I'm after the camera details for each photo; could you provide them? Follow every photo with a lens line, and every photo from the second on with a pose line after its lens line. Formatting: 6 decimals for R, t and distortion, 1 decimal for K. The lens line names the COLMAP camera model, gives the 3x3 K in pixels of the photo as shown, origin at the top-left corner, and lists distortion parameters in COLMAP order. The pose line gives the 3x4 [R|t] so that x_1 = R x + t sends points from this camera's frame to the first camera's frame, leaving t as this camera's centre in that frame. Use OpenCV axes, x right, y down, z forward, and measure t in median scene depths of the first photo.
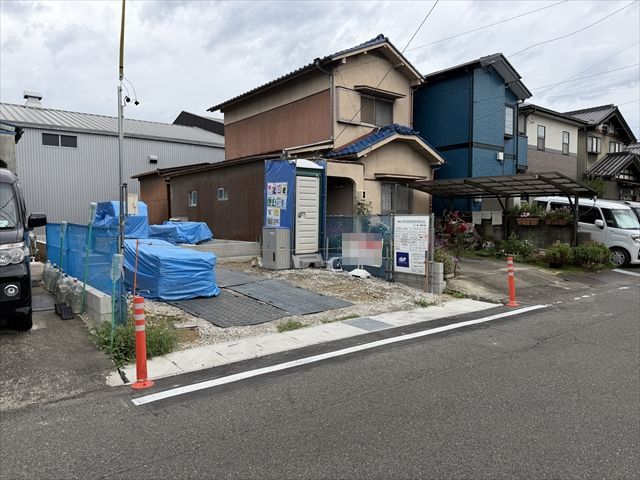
lens RADIAL K [[444.0, 0, 319.0], [0, 444.0, 245.7], [0, 0, 1]] dist [0.088102, -0.125066]
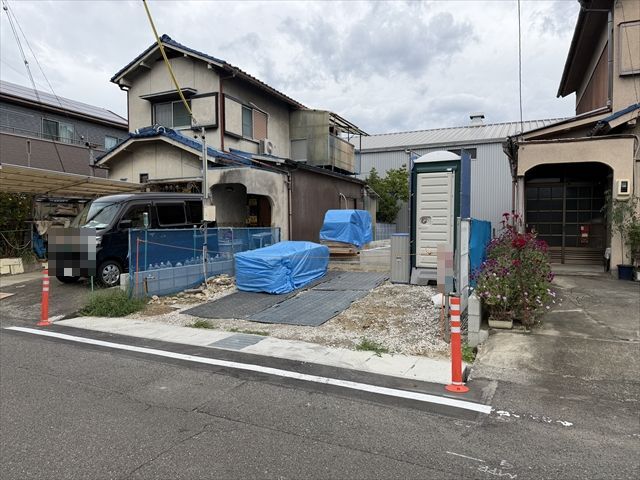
lens RADIAL K [[446.5, 0, 318.5], [0, 446.5, 241.8], [0, 0, 1]] dist [0.047949, -0.056695]
pose [[0.457979, 0.038876, -0.888113, 0.584089], [-0.060109, 0.998111, 0.012694, -0.026843], [0.886929, 0.047570, 0.459451, 0.432892]]
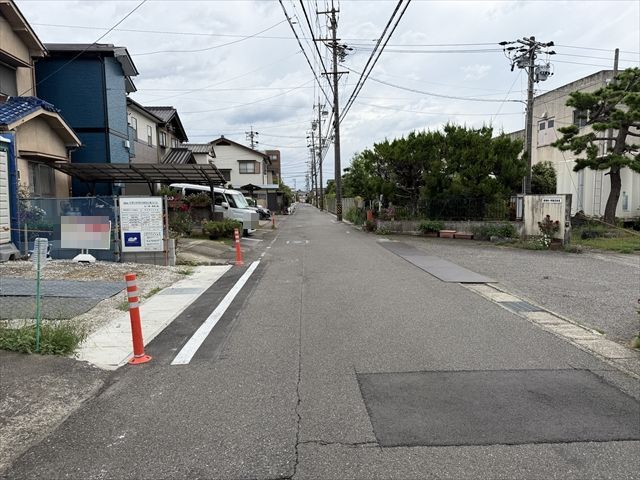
lens RADIAL K [[446.5, 0, 318.5], [0, 446.5, 241.8], [0, 0, 1]] dist [0.047949, -0.056695]
pose [[0.565305, -0.079557, 0.821036, -0.375271], [0.062651, 0.996604, 0.053433, 0.006155], [-0.822499, 0.021233, 0.568370, 0.035356]]
